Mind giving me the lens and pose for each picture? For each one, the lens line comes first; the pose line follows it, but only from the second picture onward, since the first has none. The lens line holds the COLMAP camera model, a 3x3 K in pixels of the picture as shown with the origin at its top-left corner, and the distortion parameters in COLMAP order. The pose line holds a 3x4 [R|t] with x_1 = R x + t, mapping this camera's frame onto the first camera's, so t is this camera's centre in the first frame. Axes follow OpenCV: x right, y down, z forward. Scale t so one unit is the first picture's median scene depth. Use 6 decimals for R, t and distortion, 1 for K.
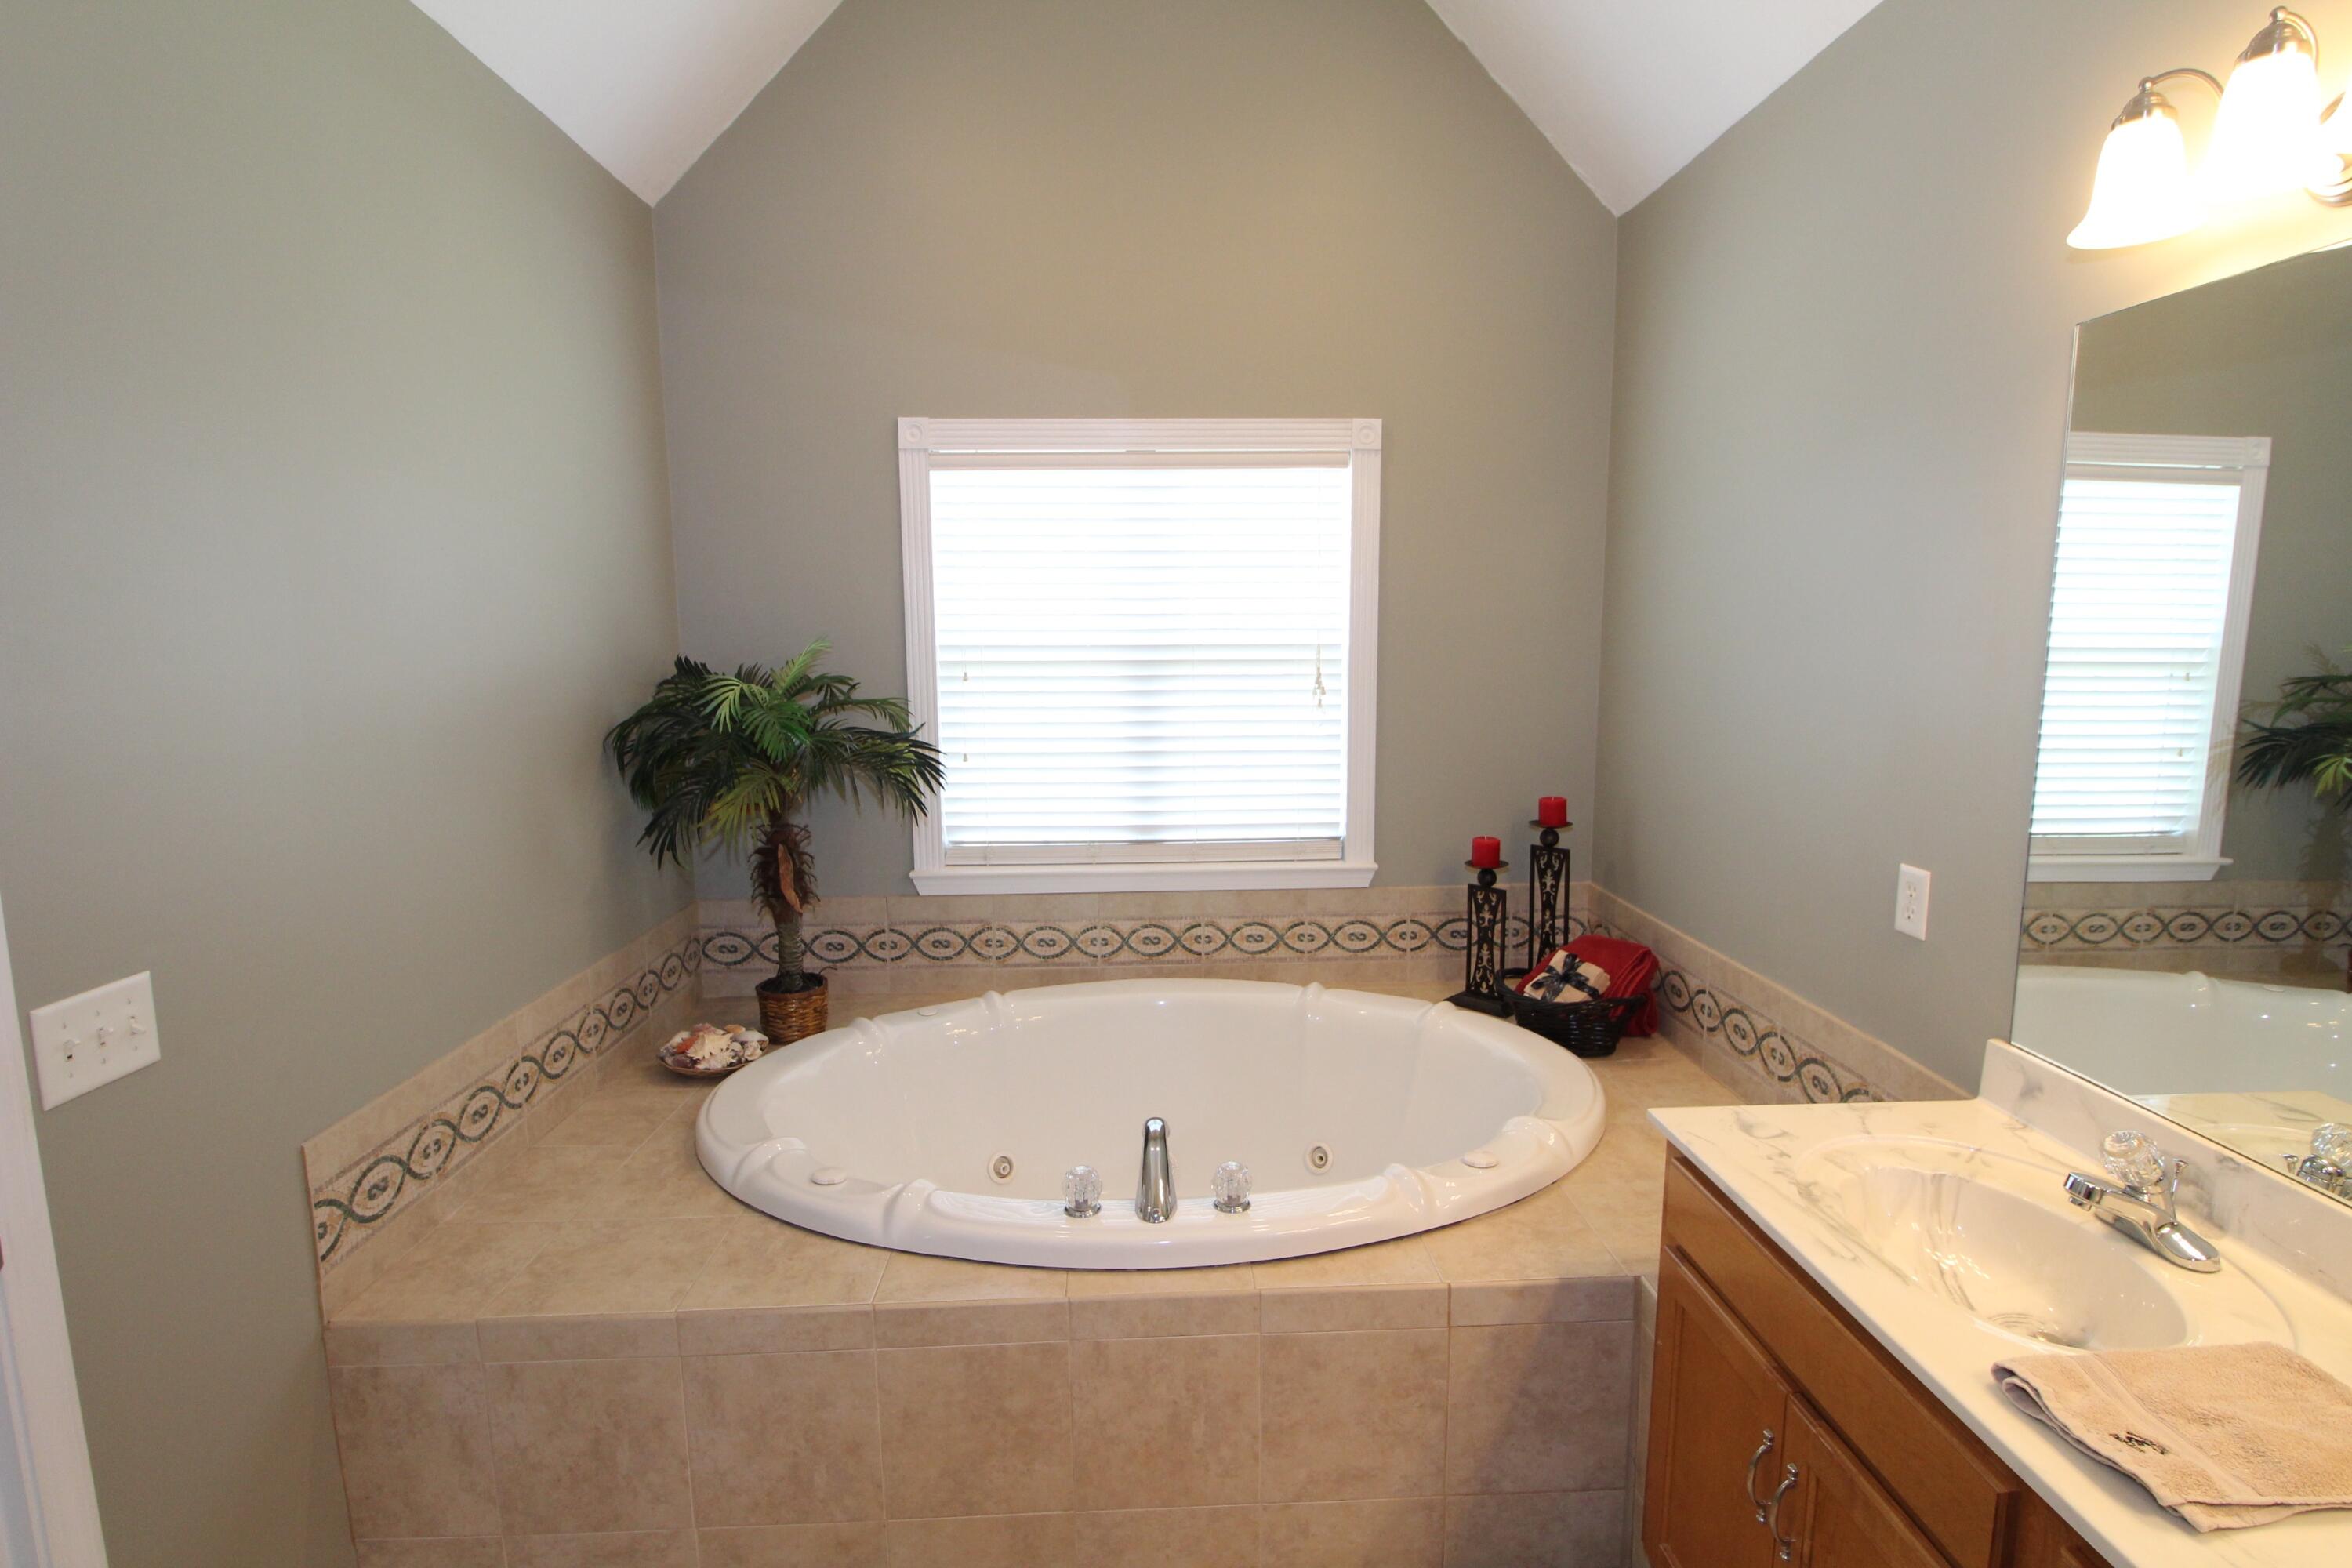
lens RADIAL K [[1162.9, 0, 1189.0], [0, 1162.9, 777.8], [0, 0, 1]] dist [0.001861, -0.013564]
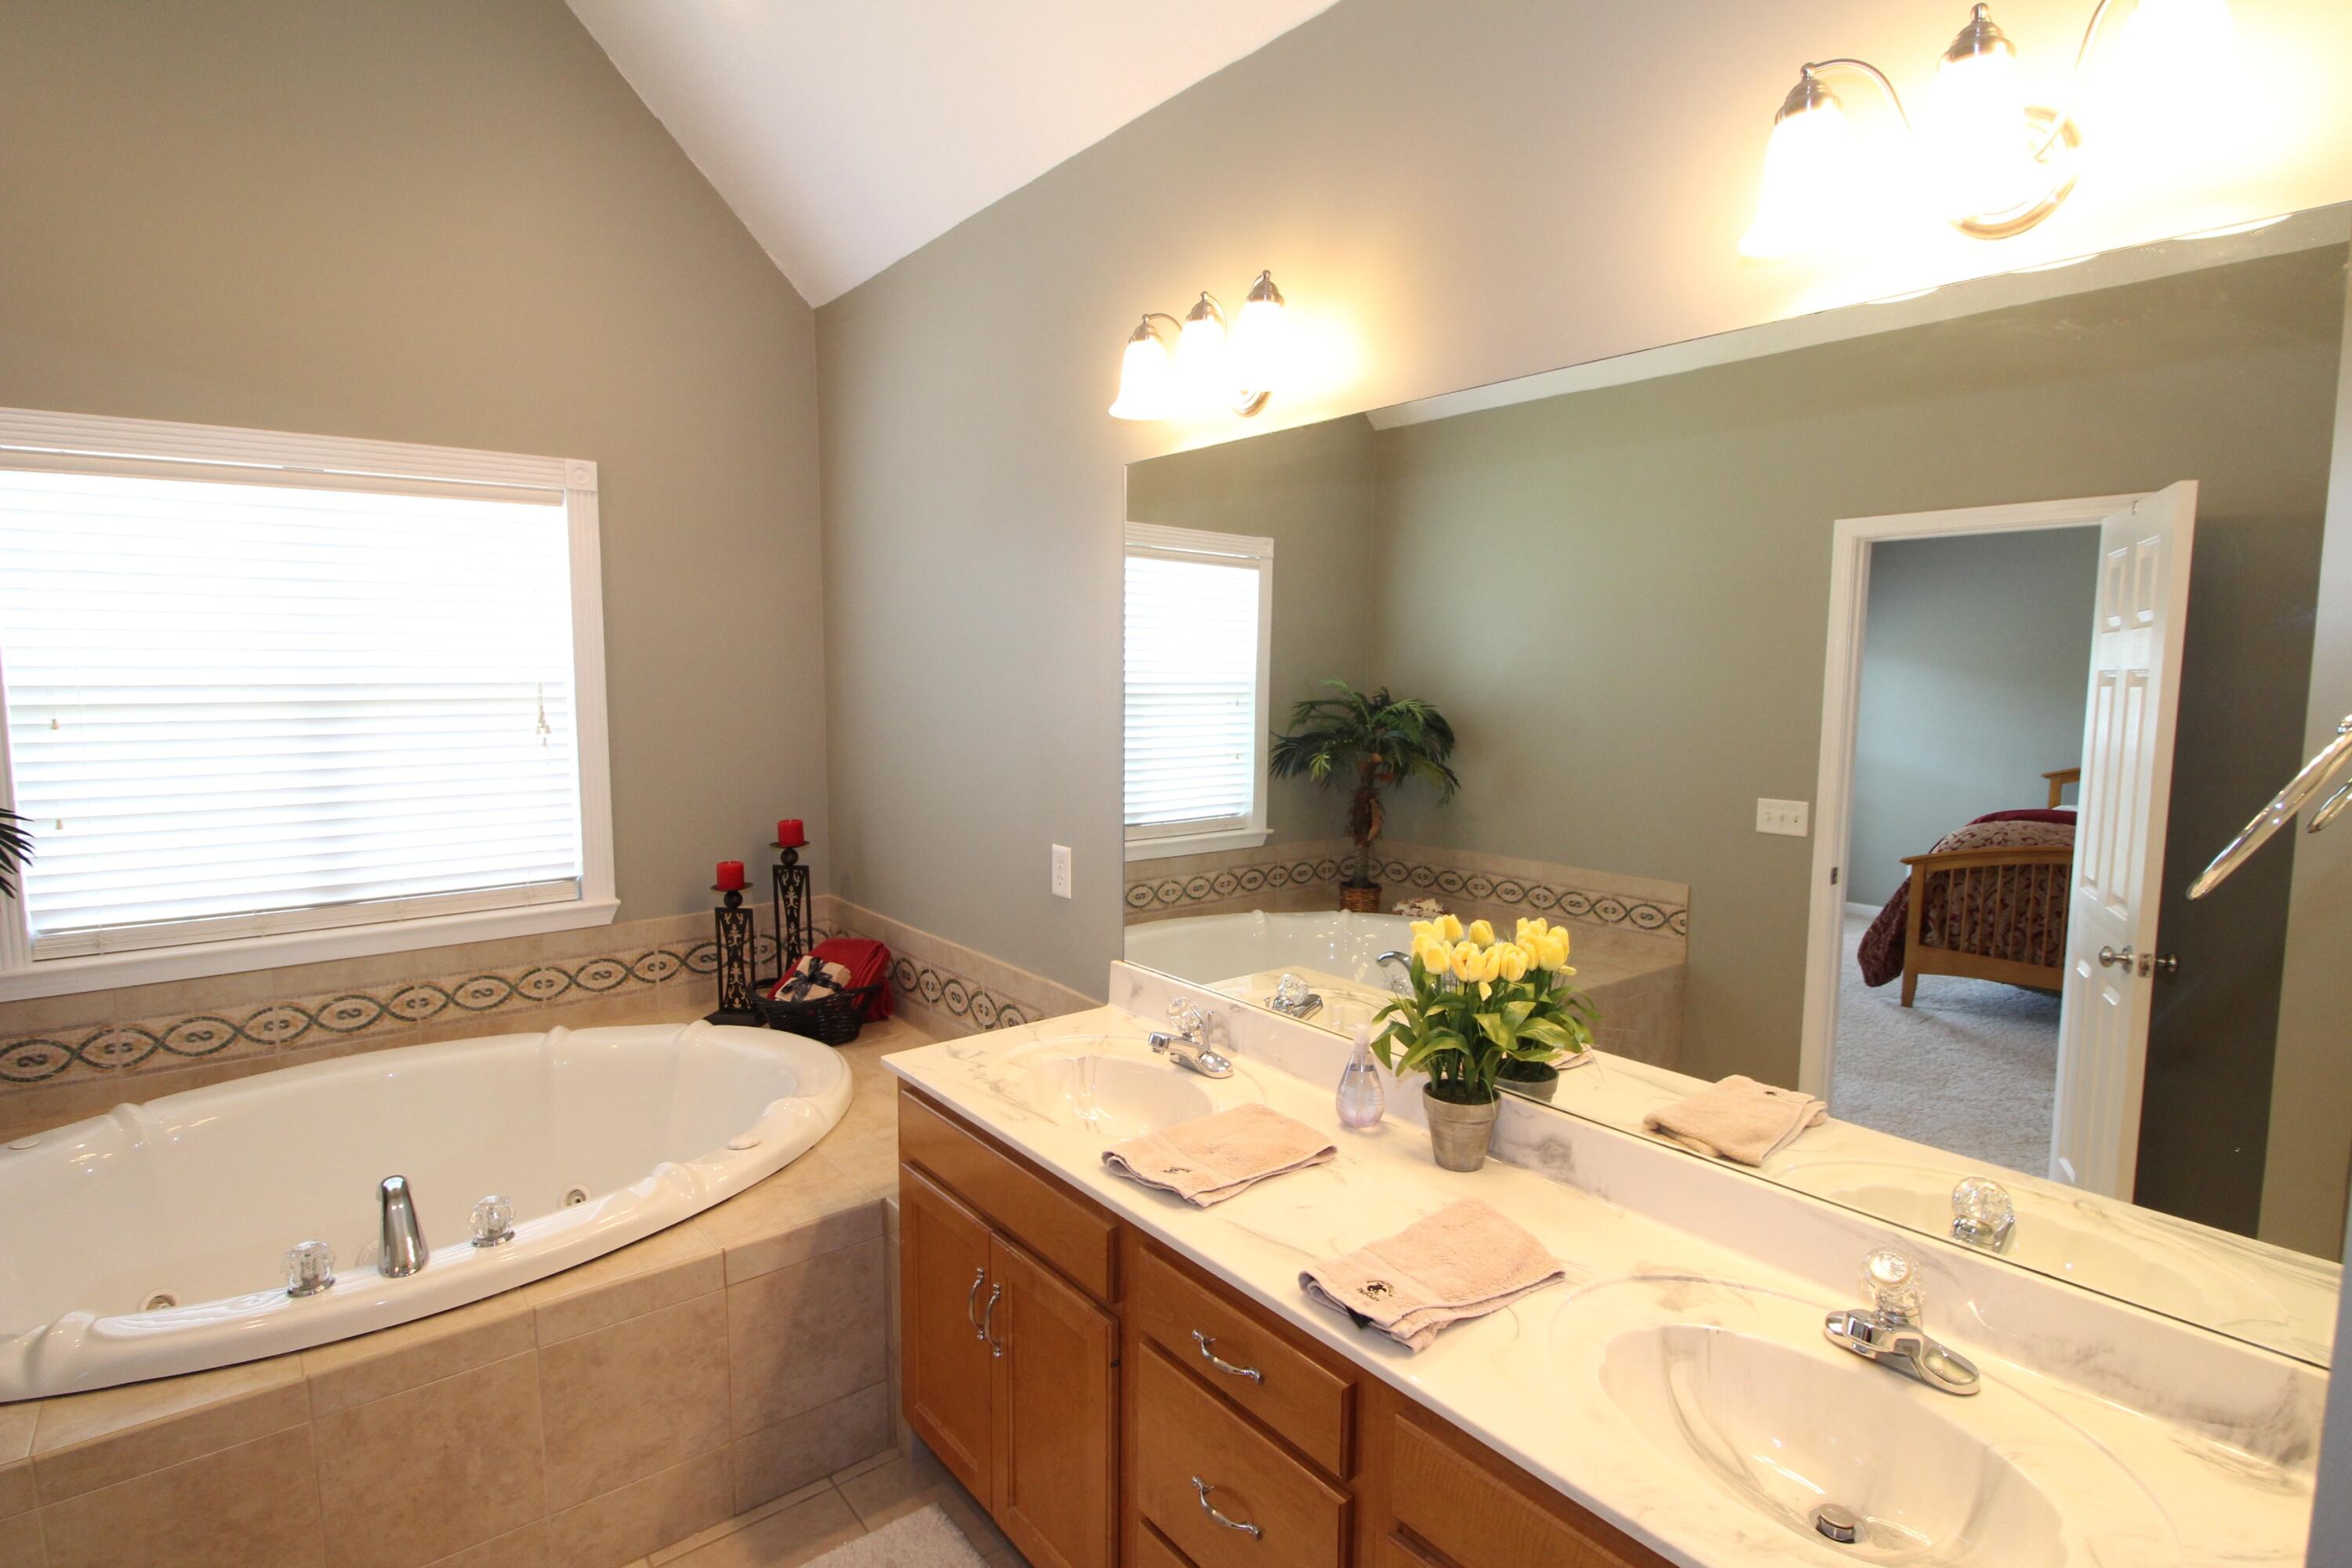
lens RADIAL K [[1162.9, 0, 1189.0], [0, 1162.9, 777.8], [0, 0, 1]] dist [0.001861, -0.013564]
pose [[0.805347, -0.050918, 0.590613, -0.039059], [0.069473, 0.997546, -0.008732, 0.015629], [-0.588719, 0.048064, 0.806908, -0.140979]]
